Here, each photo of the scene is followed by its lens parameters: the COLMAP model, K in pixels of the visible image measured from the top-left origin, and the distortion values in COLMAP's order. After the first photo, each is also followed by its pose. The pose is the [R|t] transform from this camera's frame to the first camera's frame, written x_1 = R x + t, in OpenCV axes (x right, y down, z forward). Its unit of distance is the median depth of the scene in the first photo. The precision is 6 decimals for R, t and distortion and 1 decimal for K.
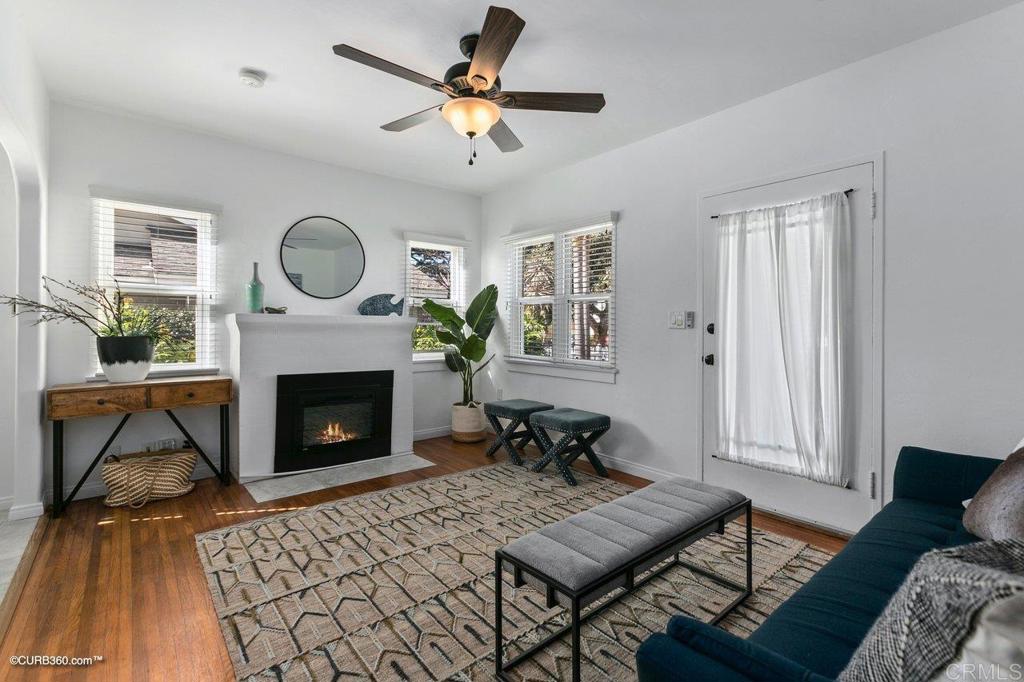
lens RADIAL K [[467.1, 0, 509.9], [0, 467.1, 326.6], [0, 0, 1]] dist [0.004442, 0.000879]
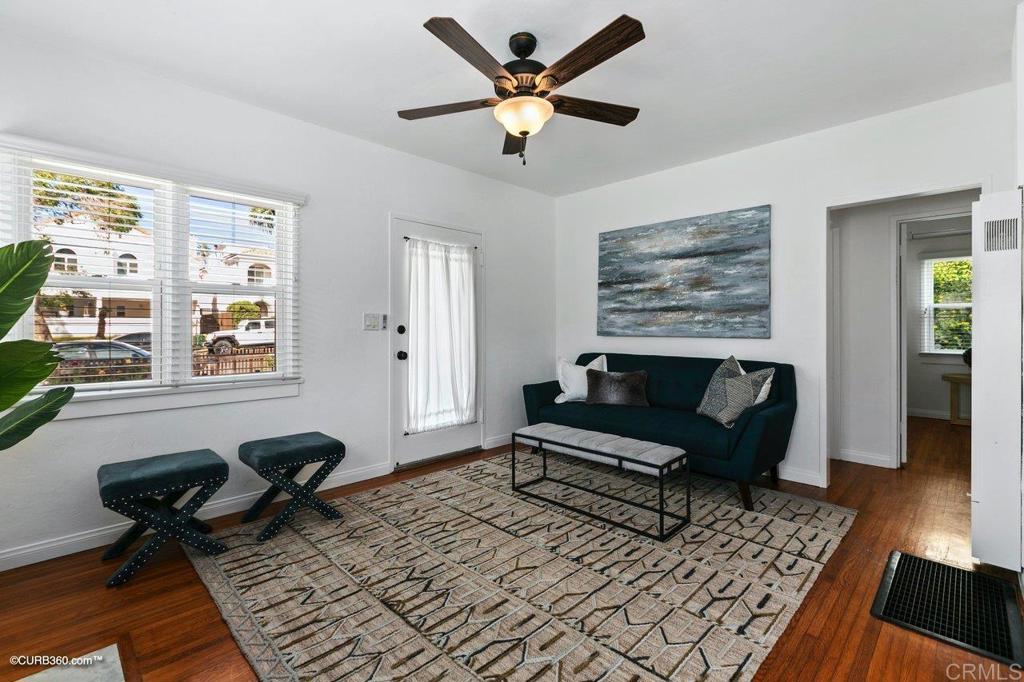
lens RADIAL K [[467.1, 0, 508.4], [0, 467.1, 337.2], [0, 0, 1]] dist [0.004442, 0.000879]
pose [[-0.103855, -0.024137, 0.994299, -0.856625], [0.000223, 0.999705, 0.024292, -0.006026], [-0.994592, 0.002745, -0.103819, 0.924448]]
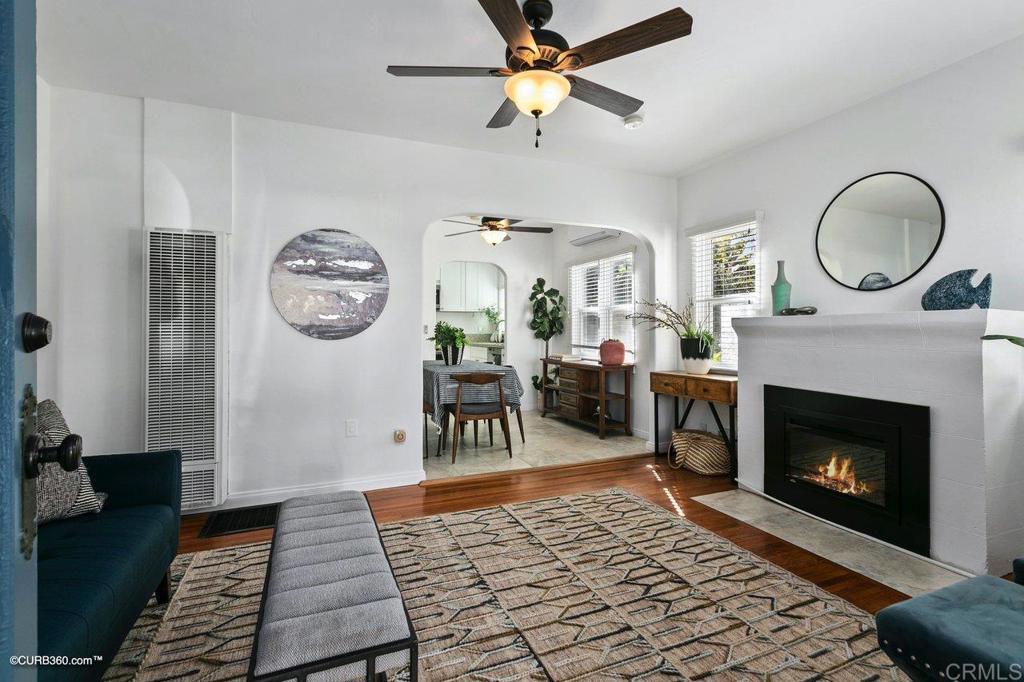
lens RADIAL K [[467.1, 0, 508.7], [0, 467.1, 328.4], [0, 0, 1]] dist [0.004442, 0.000879]
pose [[-0.291064, -0.008684, -0.956664, 0.634896], [0.003373, 0.999943, -0.010103, 0.004227], [0.956698, -0.006167, -0.291019, 0.984351]]
